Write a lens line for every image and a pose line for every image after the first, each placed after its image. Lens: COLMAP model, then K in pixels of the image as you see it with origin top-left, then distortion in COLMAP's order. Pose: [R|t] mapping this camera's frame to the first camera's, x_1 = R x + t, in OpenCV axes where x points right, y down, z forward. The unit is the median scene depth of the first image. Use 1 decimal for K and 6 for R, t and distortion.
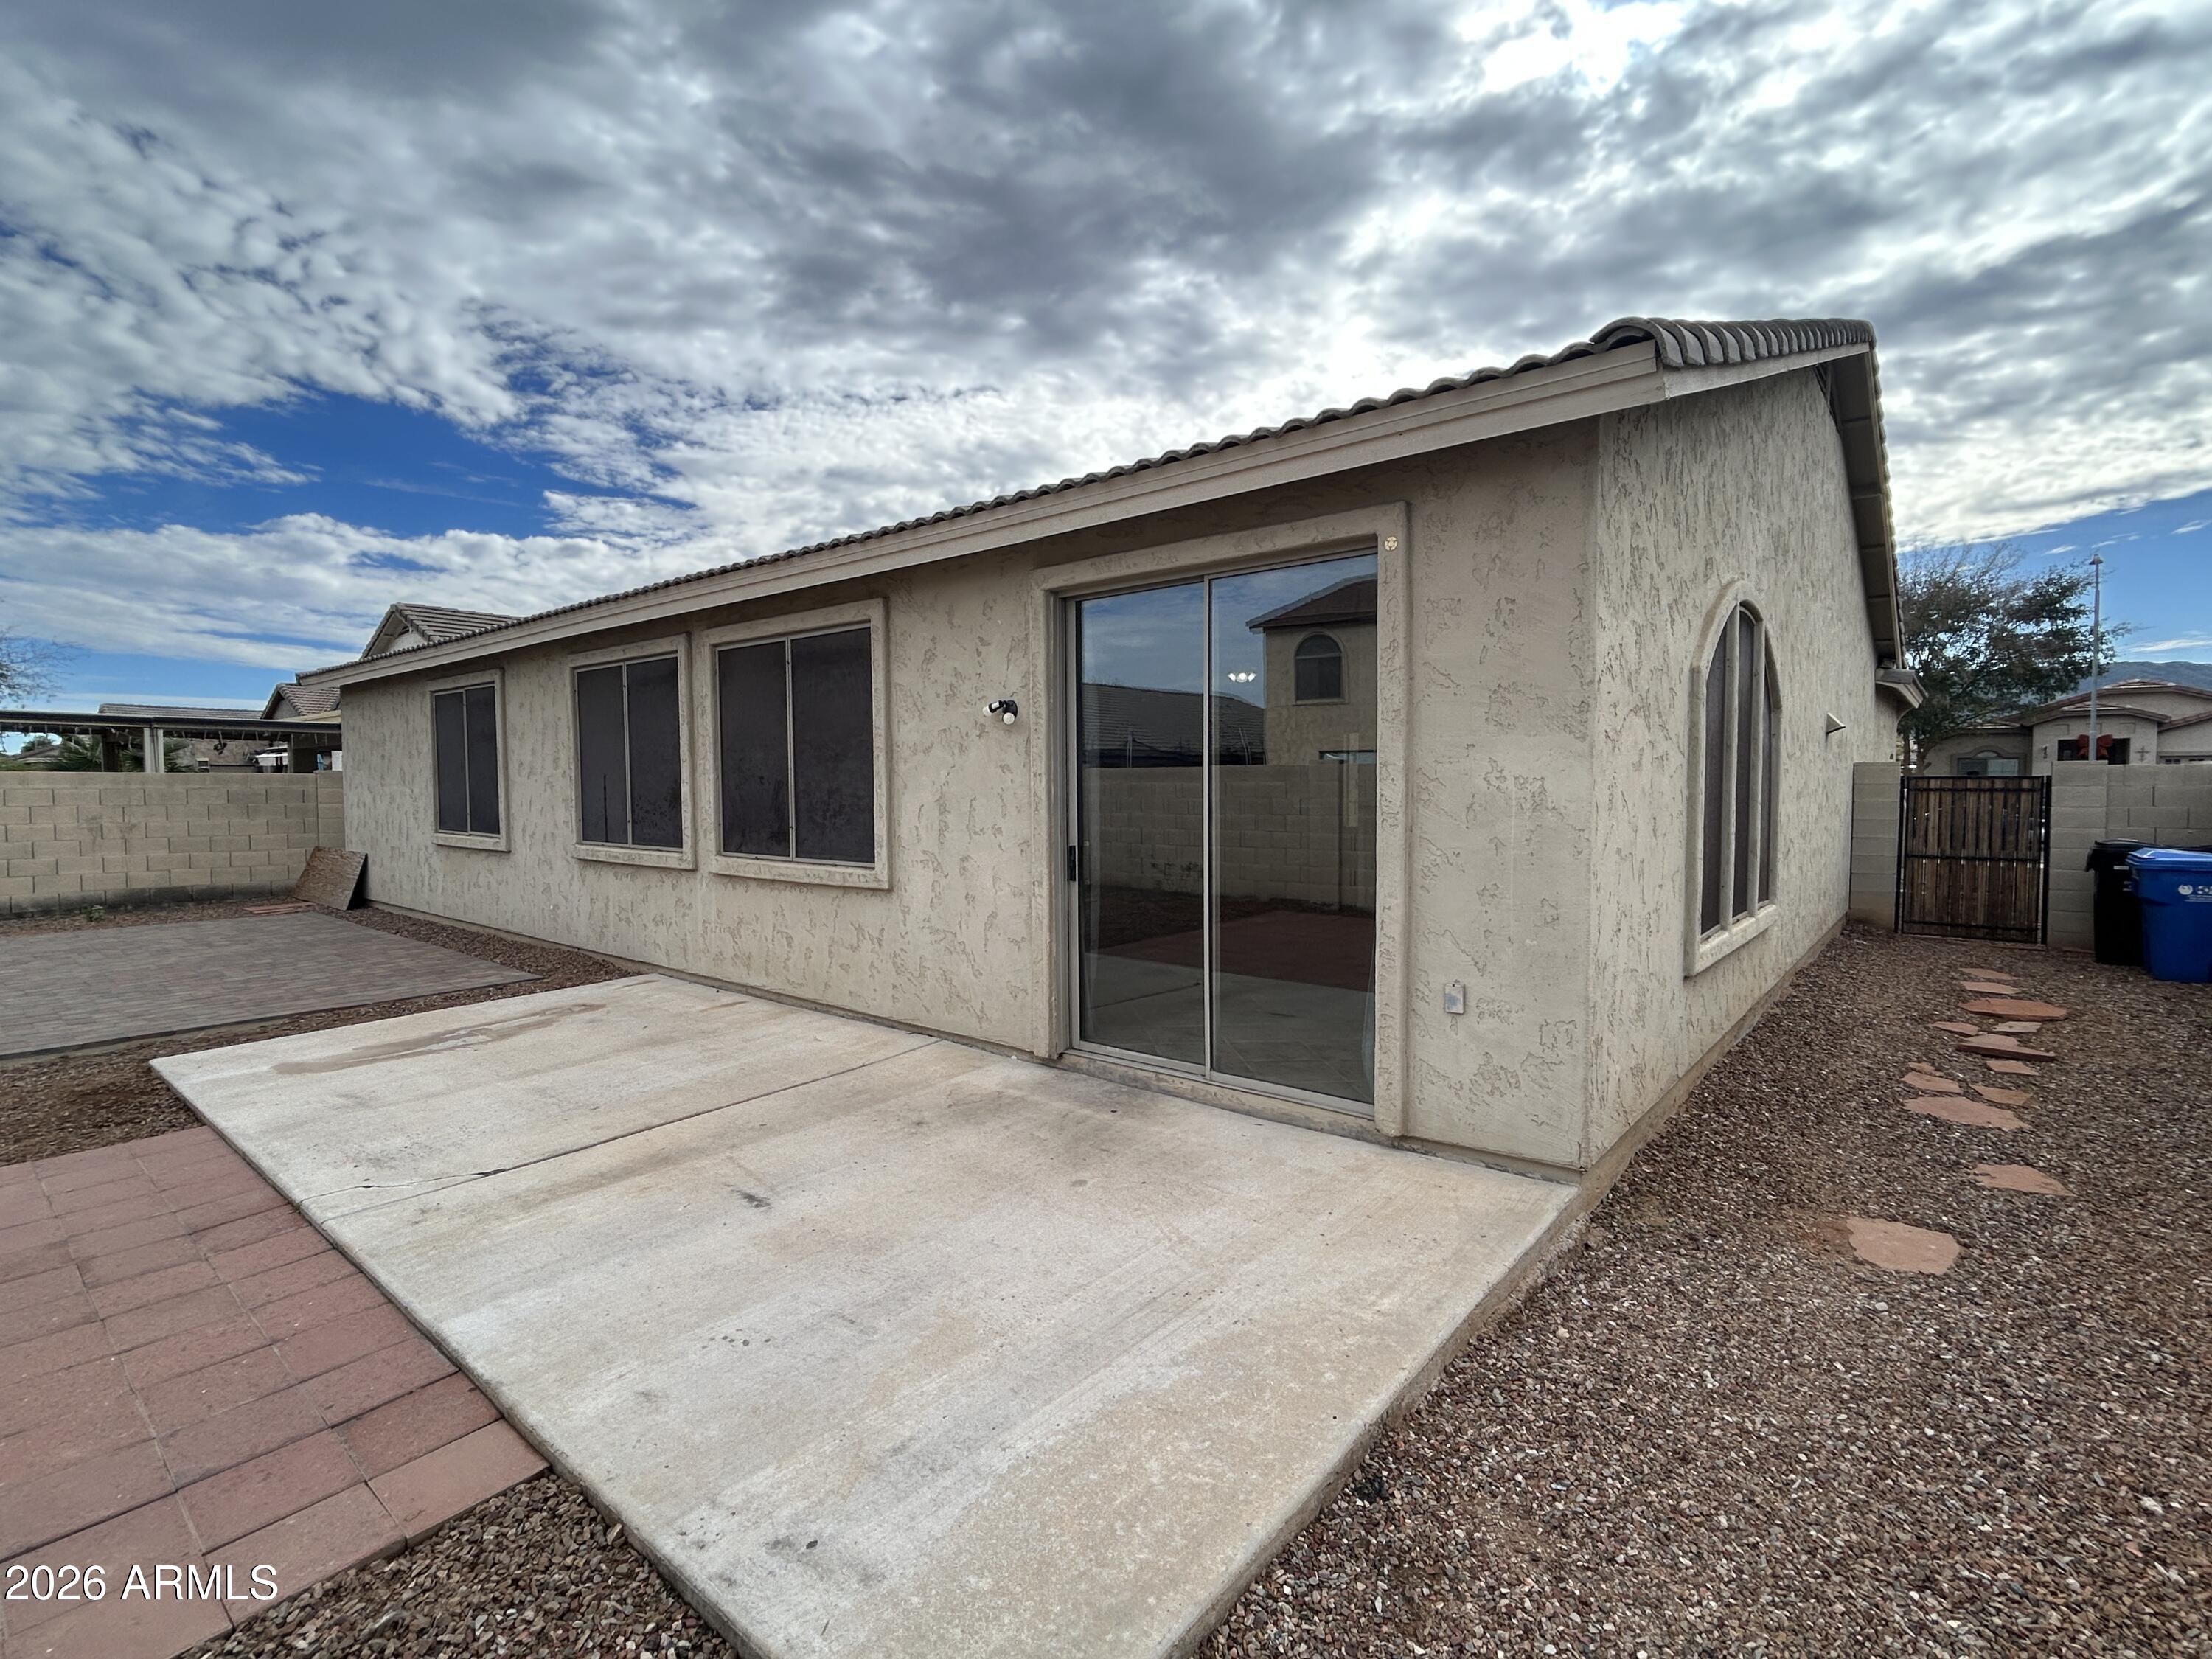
lens RADIAL K [[1024.3, 0, 1097.0], [0, 1024.3, 829.2], [0, 0, 1]] dist [-0.006479, -0.000256]
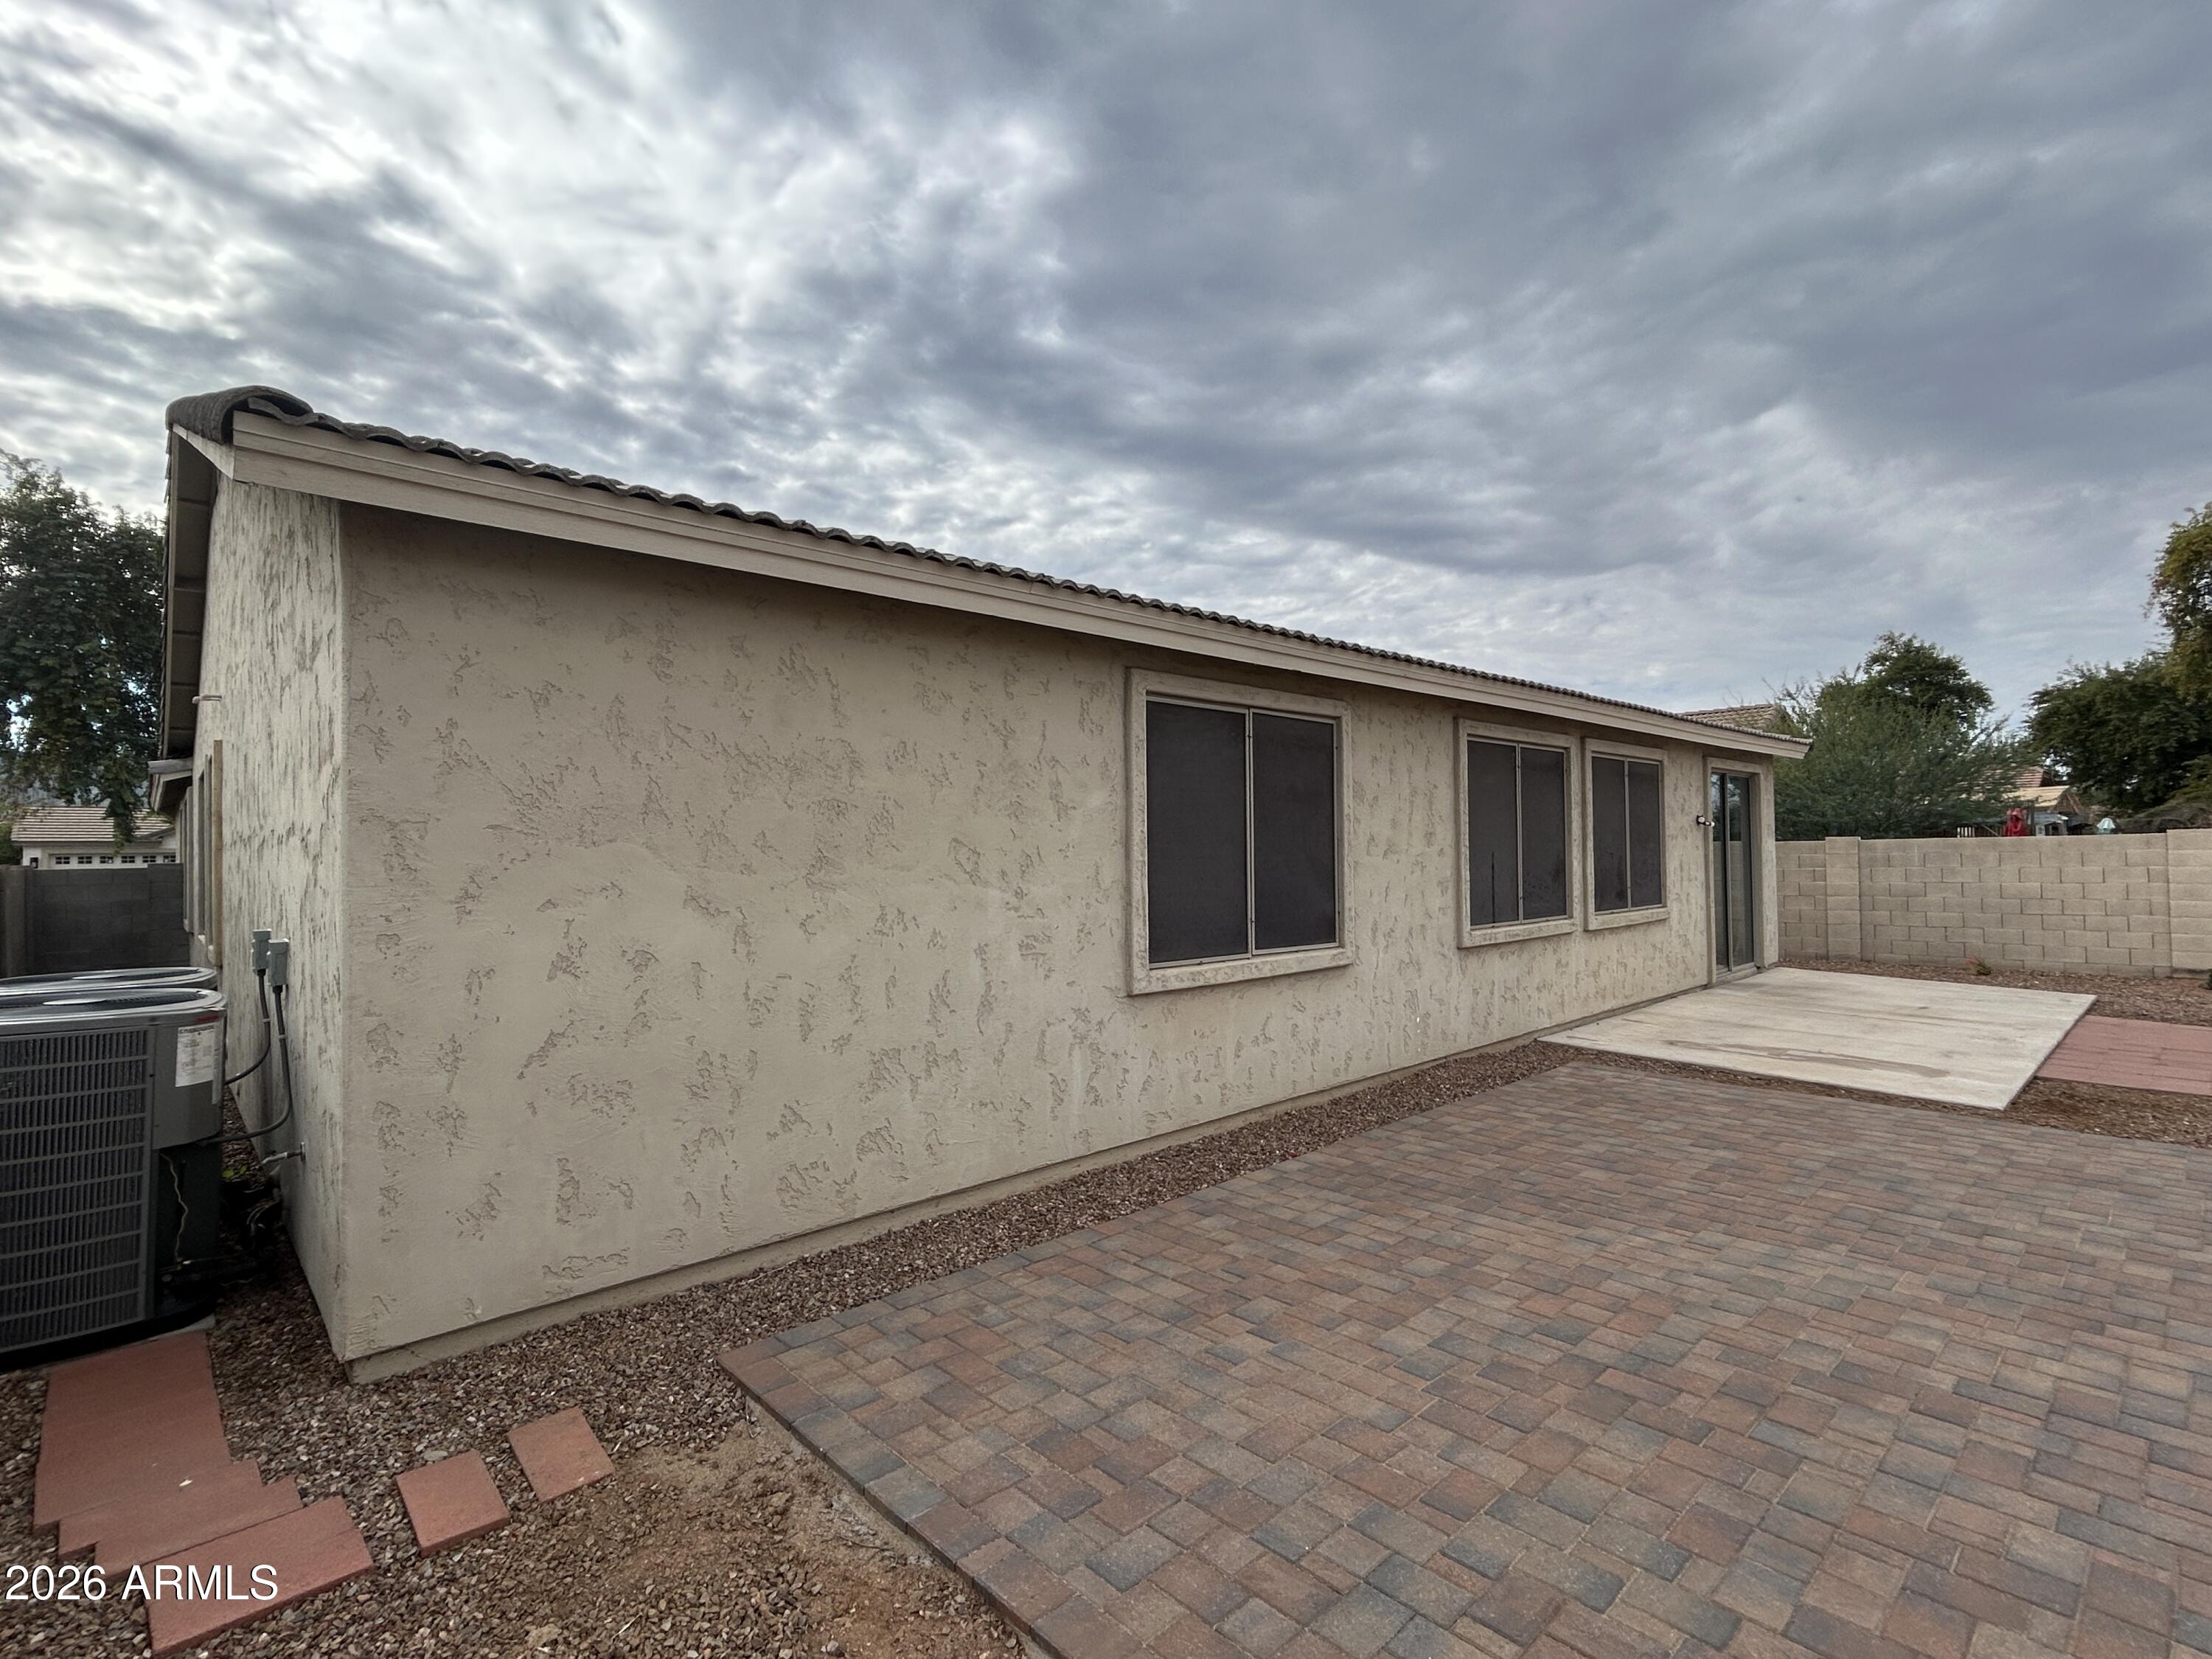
lens RADIAL K [[1024.3, 0, 1097.9], [0, 1024.3, 833.6], [0, 0, 1]] dist [-0.006479, -0.000256]
pose [[0.155608, 0.034974, 0.987200, -1.393000], [0.076432, 0.995951, -0.047332, -0.050085], [-0.984858, 0.082818, 0.152305, 1.137817]]
